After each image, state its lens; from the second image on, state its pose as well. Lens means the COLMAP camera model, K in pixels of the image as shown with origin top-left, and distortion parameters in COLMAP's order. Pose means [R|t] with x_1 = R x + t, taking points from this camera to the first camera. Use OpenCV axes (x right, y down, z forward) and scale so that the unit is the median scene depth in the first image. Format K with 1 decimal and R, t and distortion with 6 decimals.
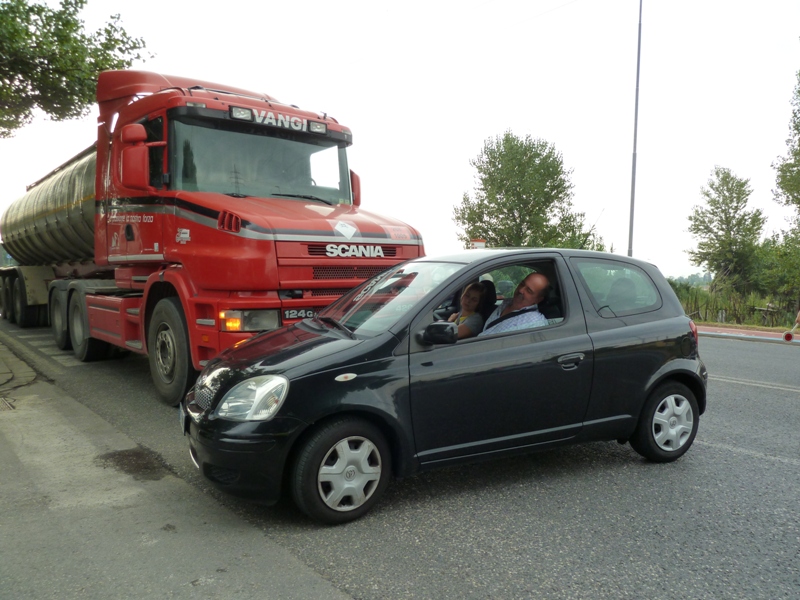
lens RADIAL K [[600.4, 0, 400.0], [0, 600.4, 300.0], [0, 0, 1]] dist [-0.034217, 0.004851]
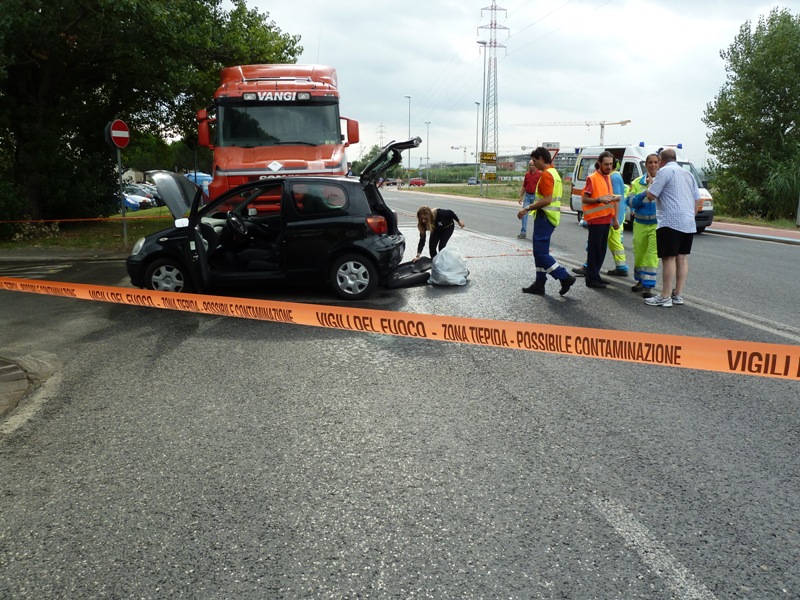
lens RADIAL K [[600.4, 0, 400.0], [0, 600.4, 300.0], [0, 0, 1]] dist [-0.034217, 0.004851]
pose [[0.857562, 0.071228, -0.509425, 1.071402], [0.005614, 0.989011, 0.147734, 0.009935], [0.514350, -0.129551, 0.847739, -0.307140]]
